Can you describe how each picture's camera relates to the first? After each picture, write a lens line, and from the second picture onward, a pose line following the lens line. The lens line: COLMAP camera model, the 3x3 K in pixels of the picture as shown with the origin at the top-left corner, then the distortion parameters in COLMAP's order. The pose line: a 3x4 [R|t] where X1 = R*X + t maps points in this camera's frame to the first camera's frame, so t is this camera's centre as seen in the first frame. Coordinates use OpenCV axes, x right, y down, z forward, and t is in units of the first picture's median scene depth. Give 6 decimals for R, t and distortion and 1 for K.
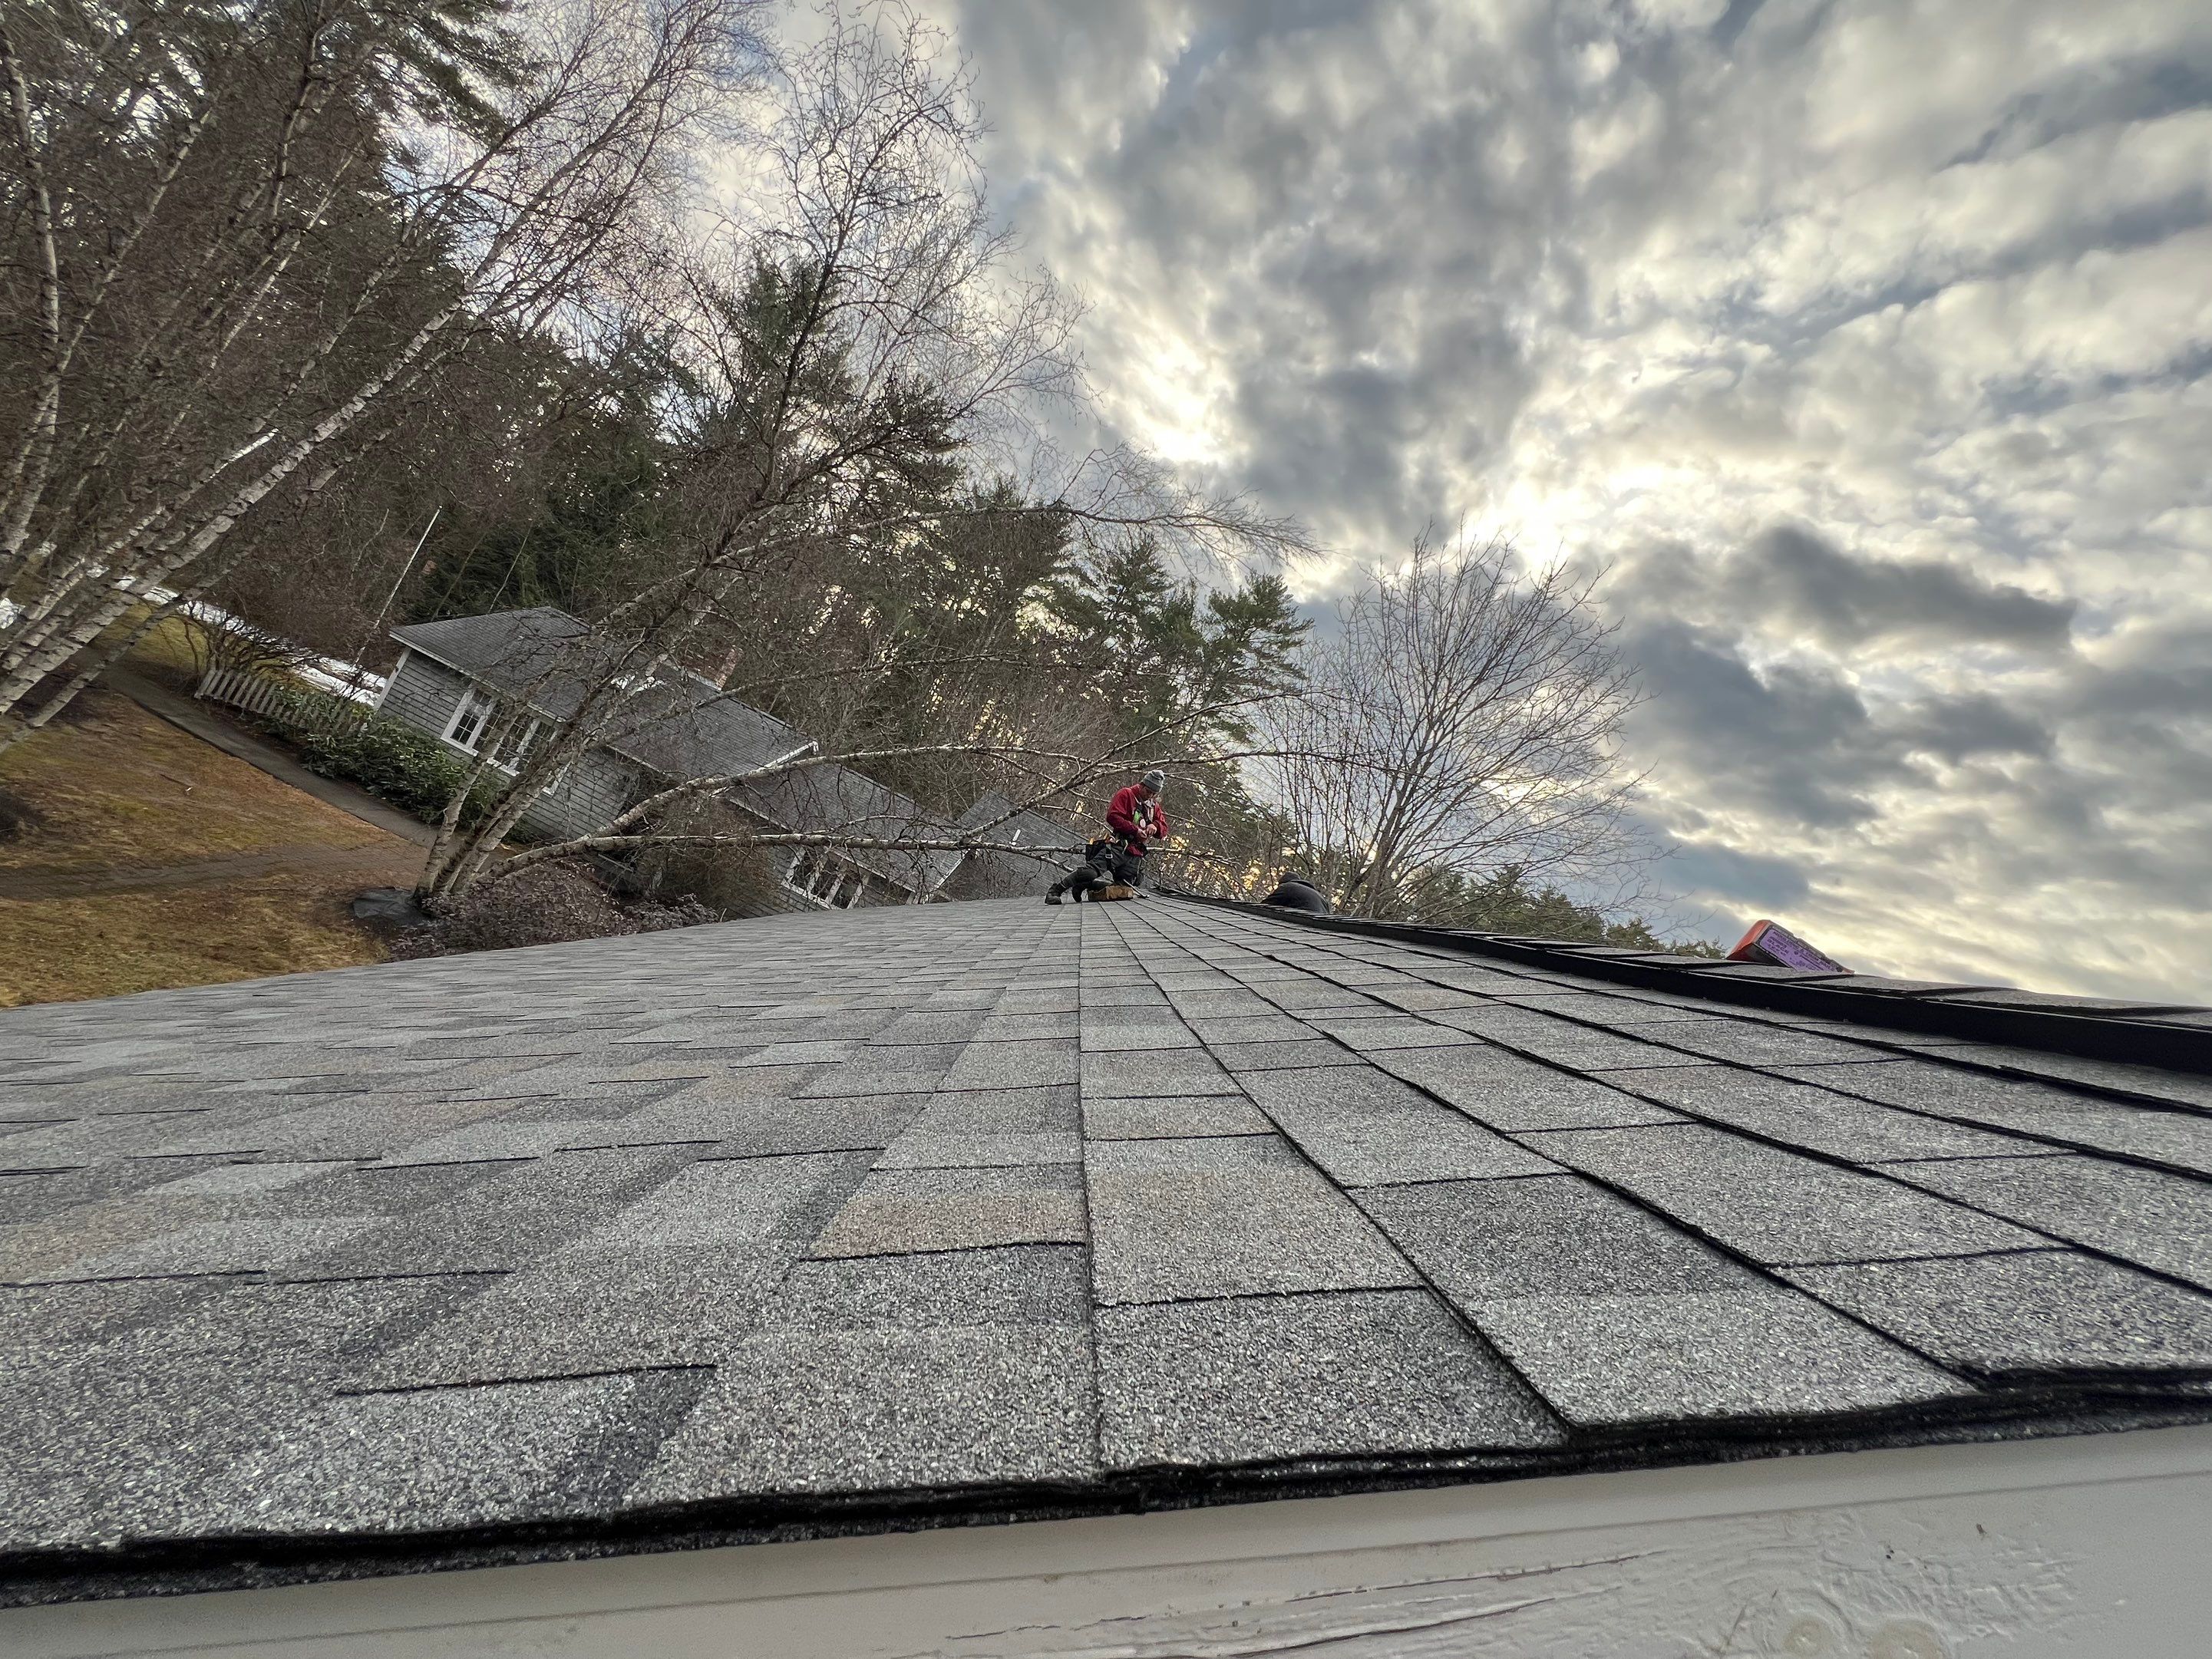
lens RADIAL K [[875.9, 0, 1106.0], [0, 875.9, 829.5], [0, 0, 1]] dist [-0.000001, -0.000205]
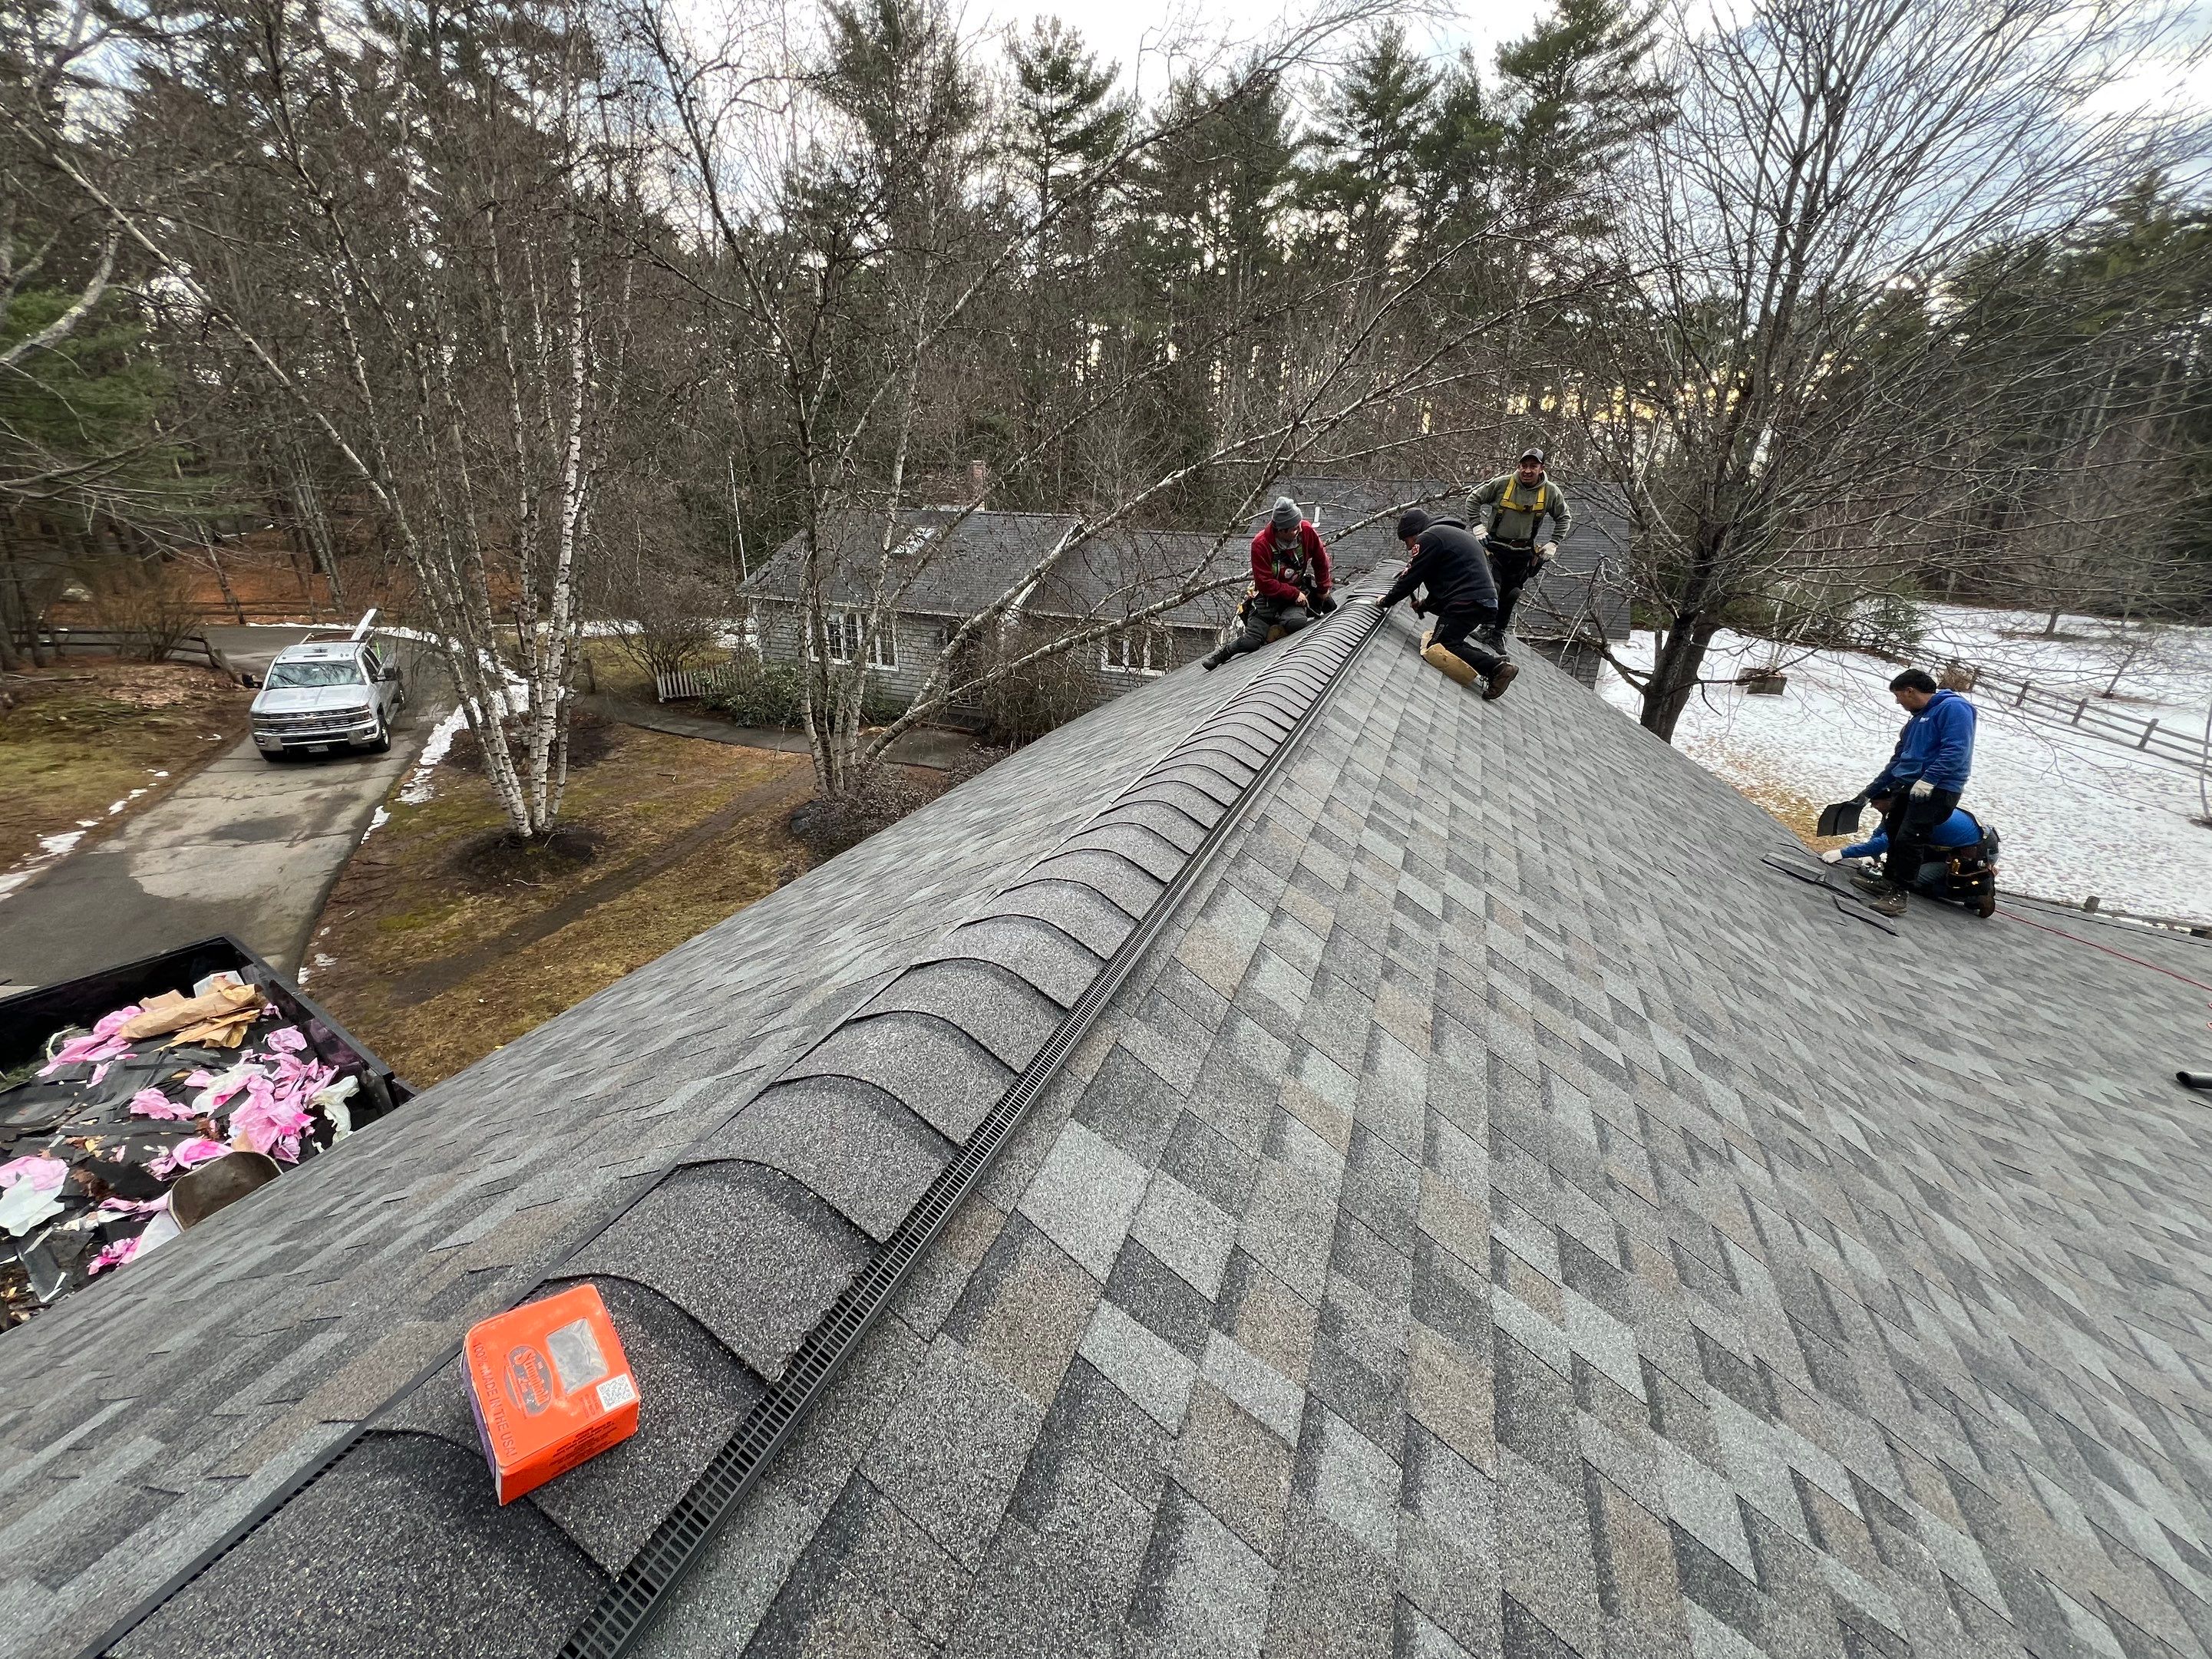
lens RADIAL K [[873.9, 0, 1098.7], [0, 873.9, 827.2], [0, 0, 1]] dist [0.001965, -0.000164]
pose [[0.836320, -0.271746, -0.476154, 0.082601], [0.414704, 0.881643, 0.225226, -0.008383], [0.358593, -0.385825, 0.850030, 0.046370]]
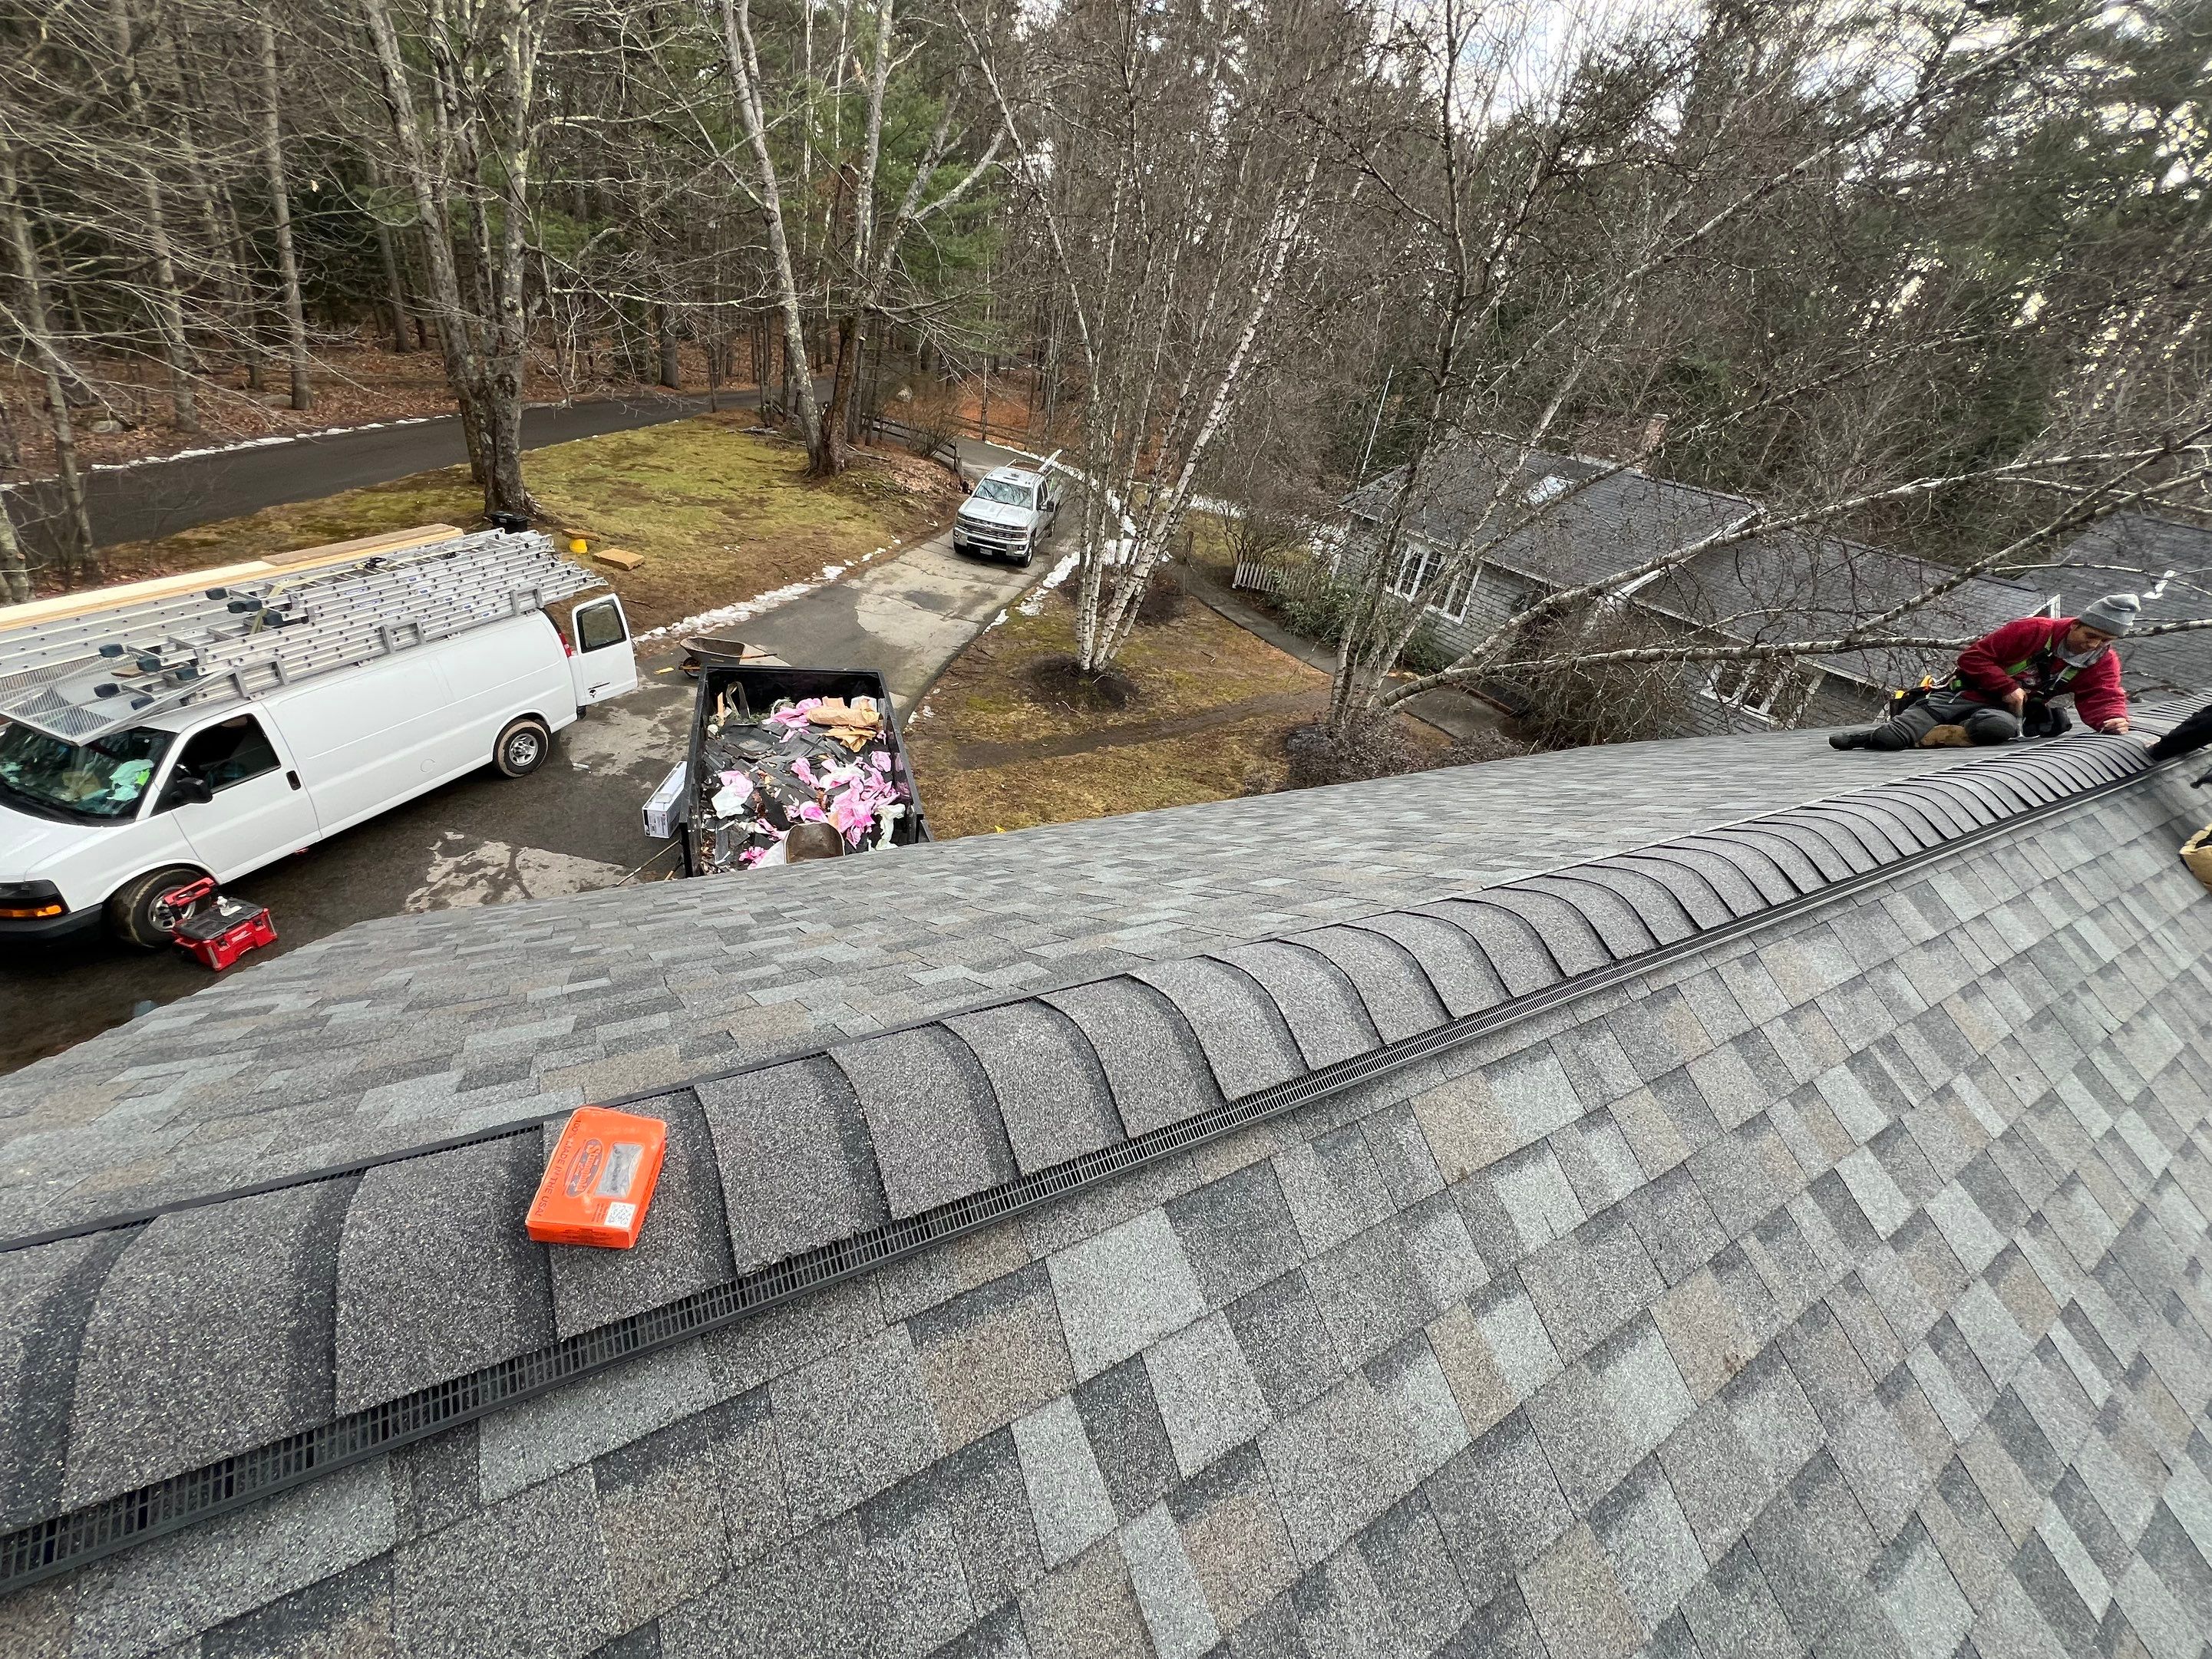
lens RADIAL K [[875.9, 0, 1106.0], [0, 875.9, 829.5], [0, 0, 1]] dist [-0.000001, -0.000205]
pose [[0.509918, 0.071435, -0.857252, 0.091491], [0.121594, 0.980555, 0.154038, -0.011160], [0.851586, -0.182783, 0.491316, 0.060836]]
